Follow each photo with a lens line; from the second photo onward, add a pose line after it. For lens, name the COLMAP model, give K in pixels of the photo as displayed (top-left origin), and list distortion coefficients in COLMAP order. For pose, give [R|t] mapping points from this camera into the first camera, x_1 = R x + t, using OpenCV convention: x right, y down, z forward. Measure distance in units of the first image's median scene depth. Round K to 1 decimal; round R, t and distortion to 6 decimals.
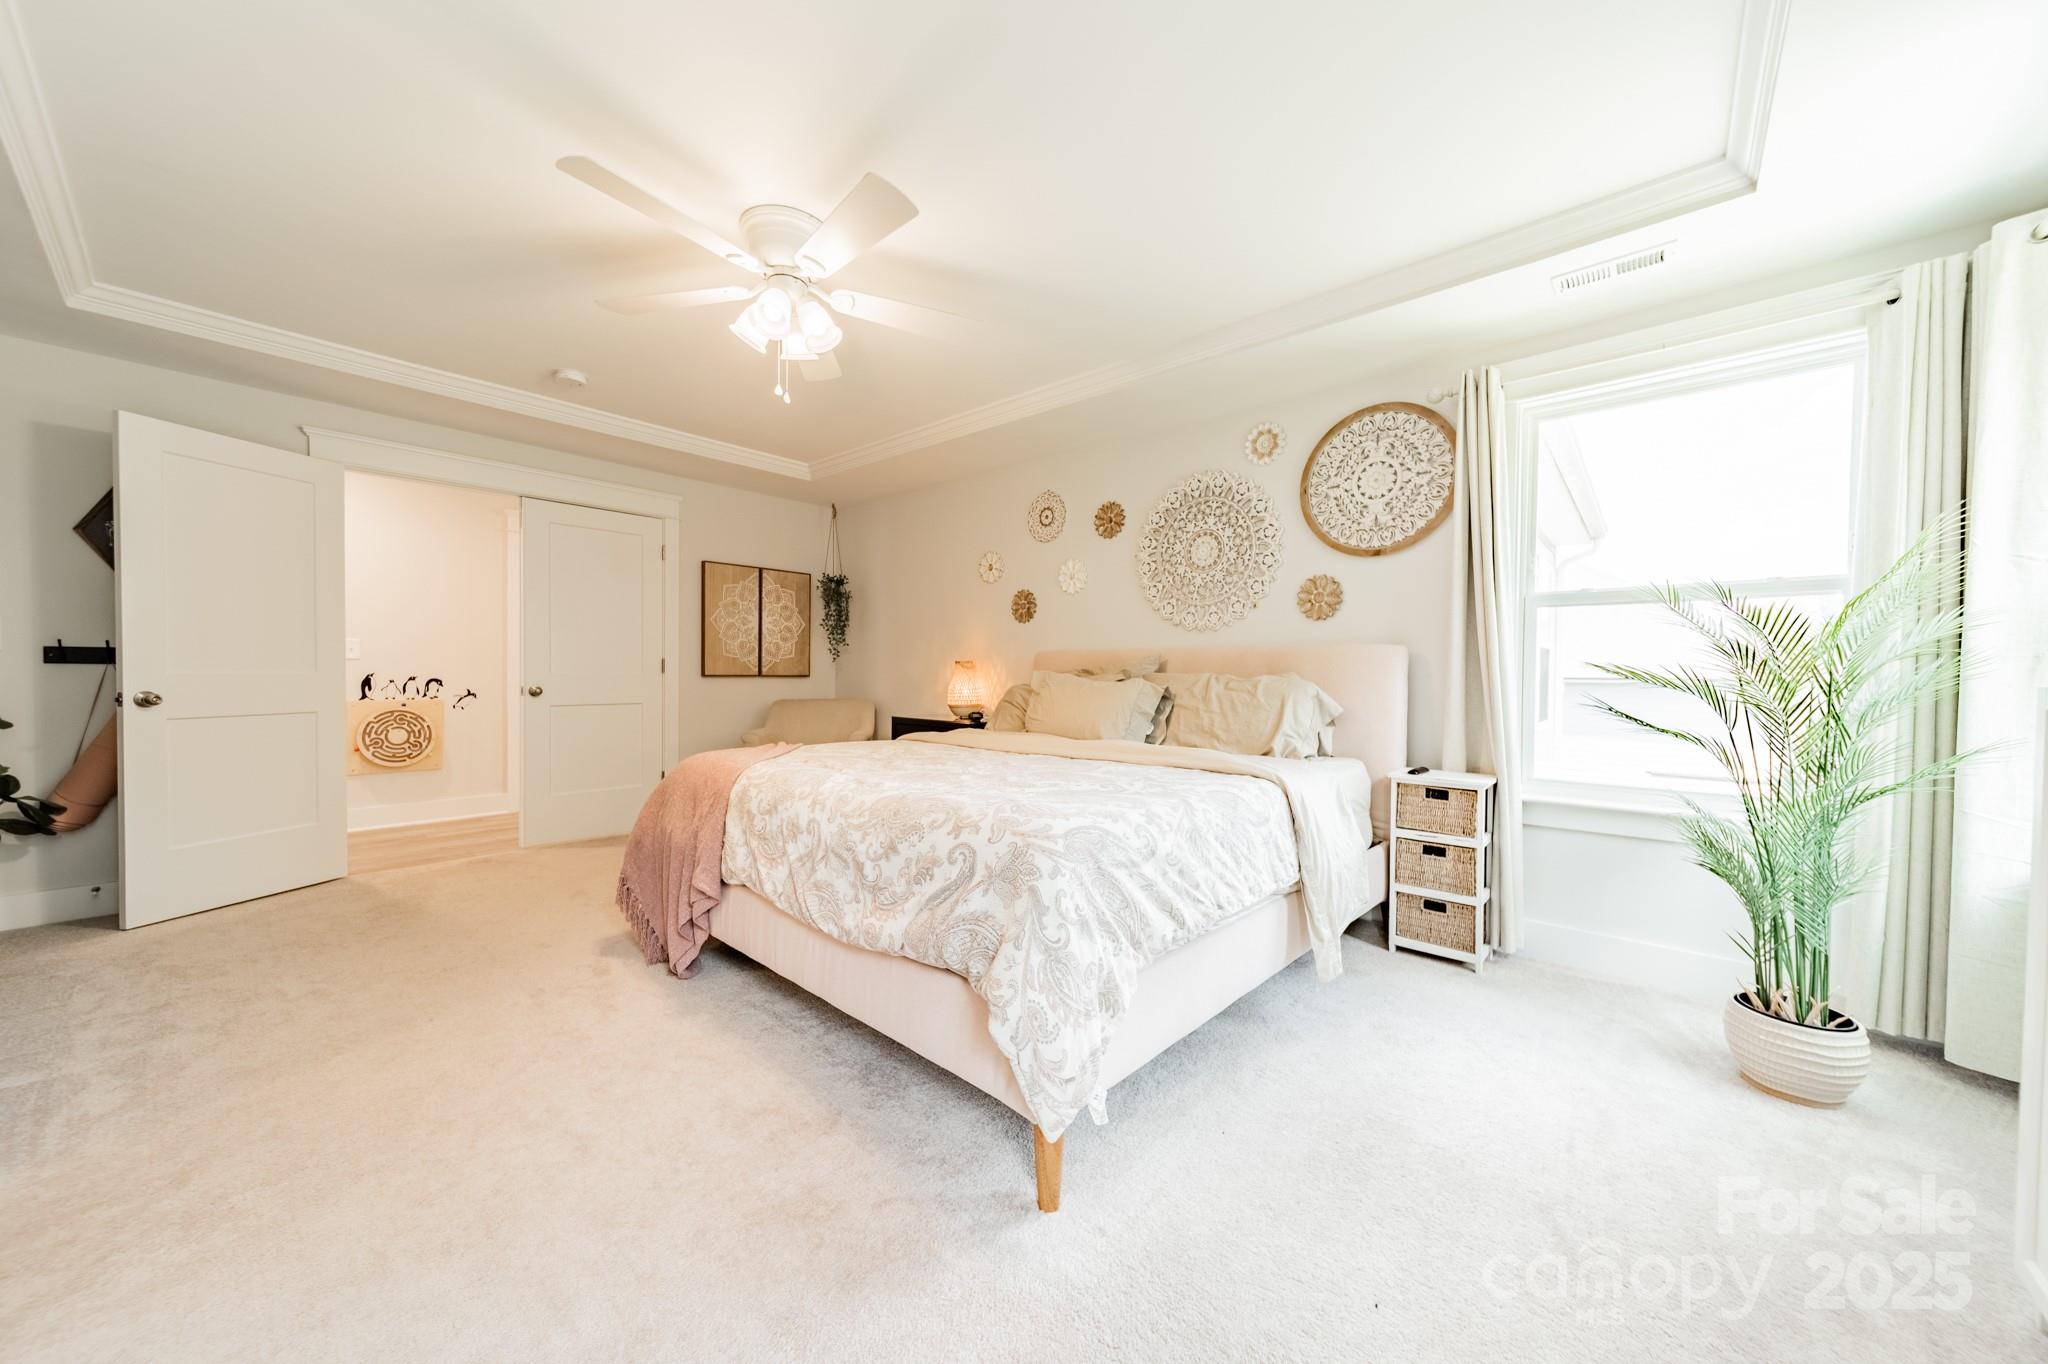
lens RADIAL K [[723.3, 0, 1024.0], [0, 723.3, 682.0], [0, 0, 1]] dist [0.007317, -0.000030]
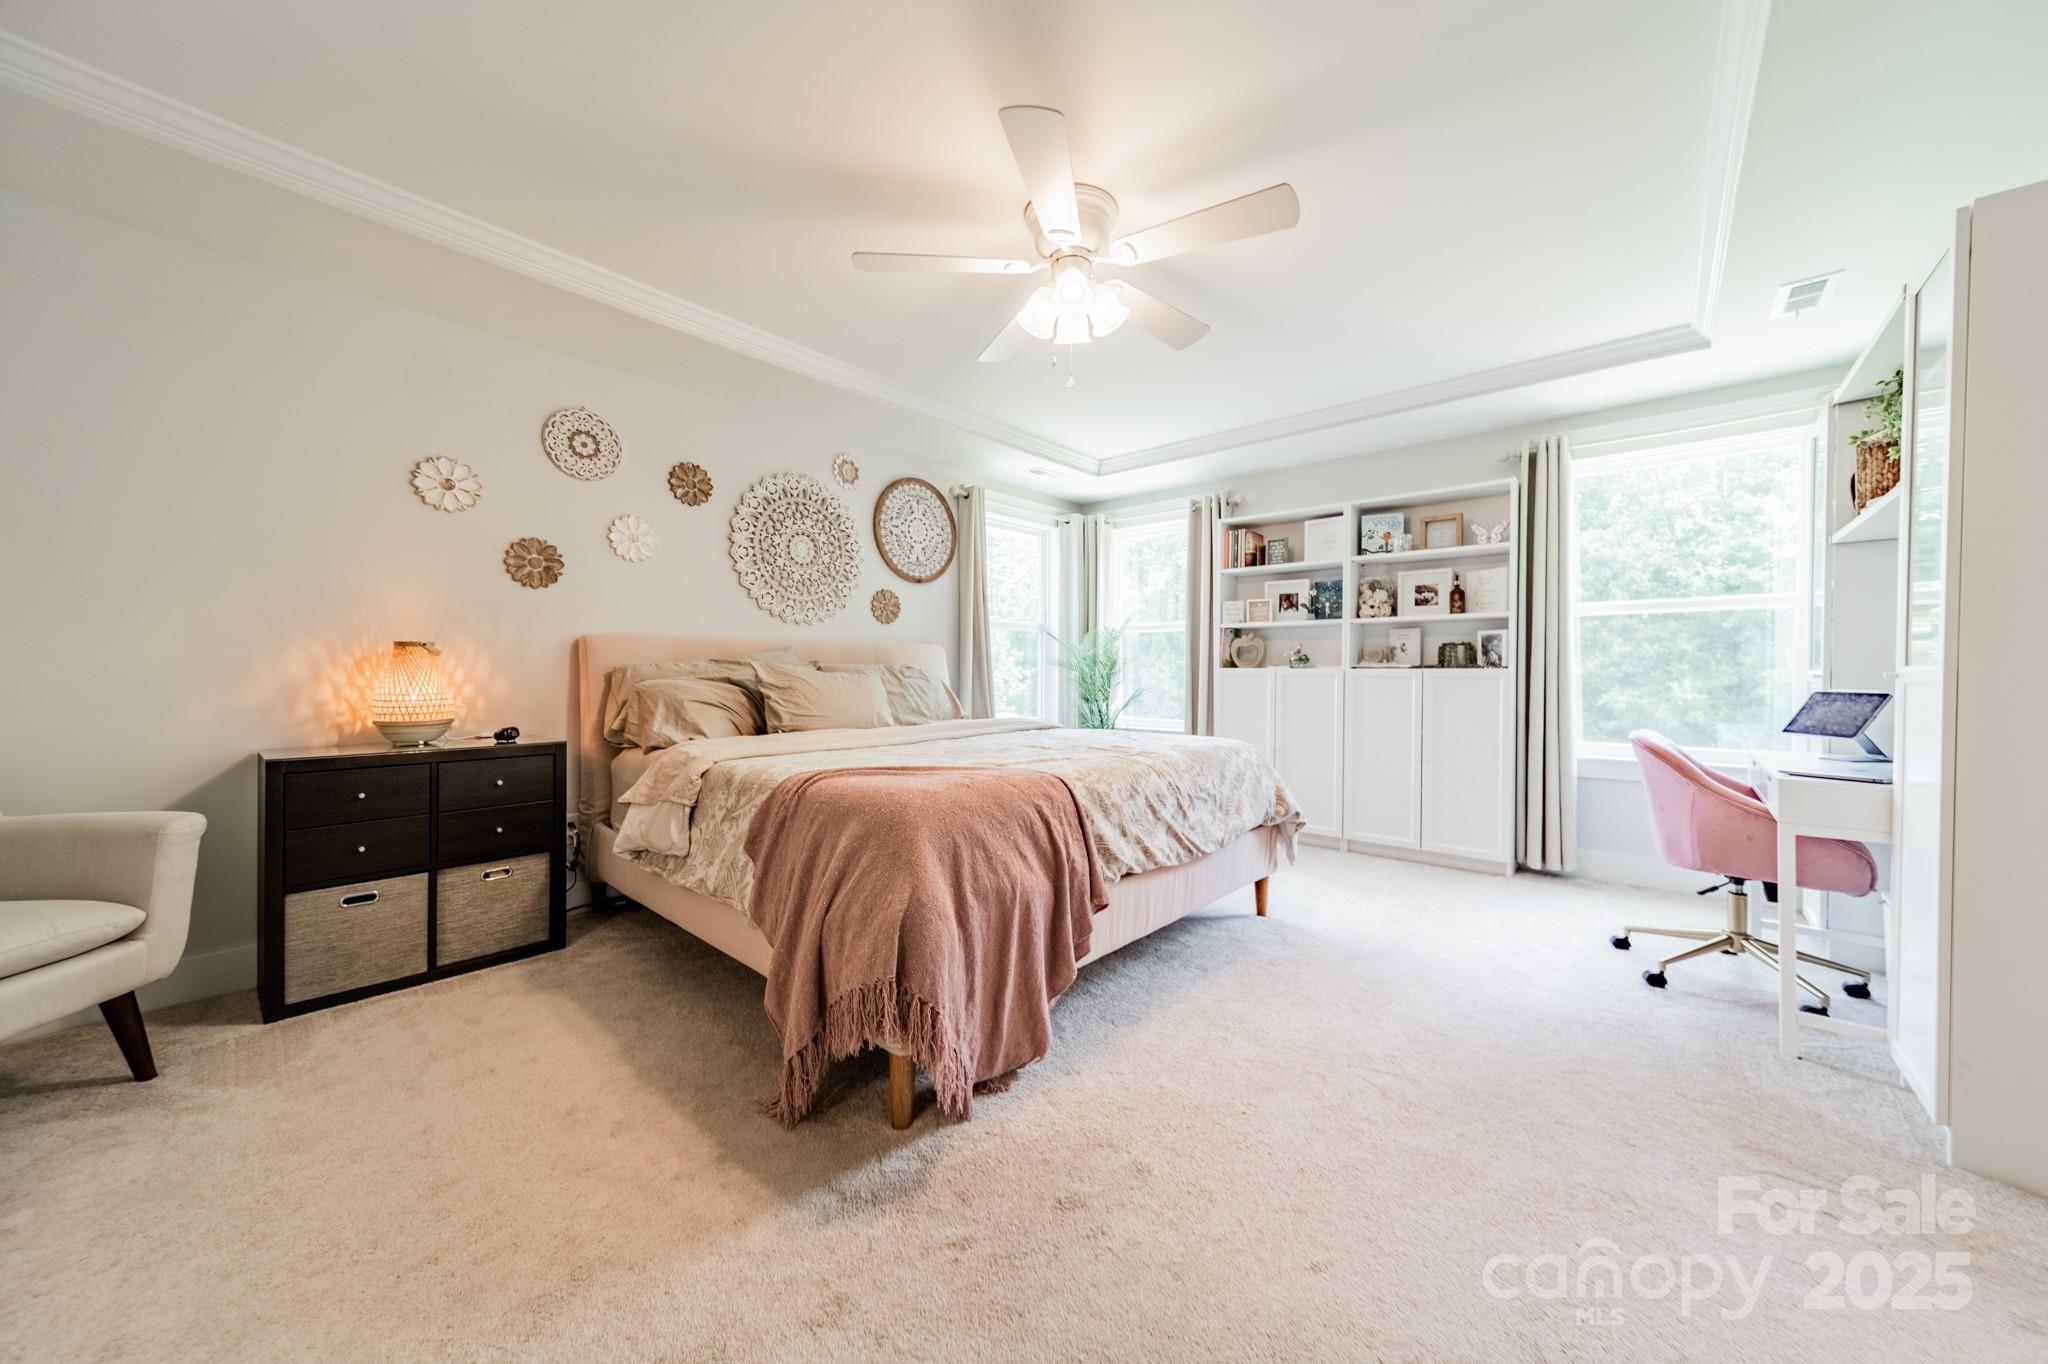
lens RADIAL K [[723.3, 0, 1024.0], [0, 723.3, 682.0], [0, 0, 1]] dist [0.007317, -0.000030]
pose [[-0.005491, -0.025976, 0.999647, -0.860512], [0.010043, 0.999611, 0.026030, -0.010198], [-0.999934, 0.010182, -0.005228, 0.708421]]
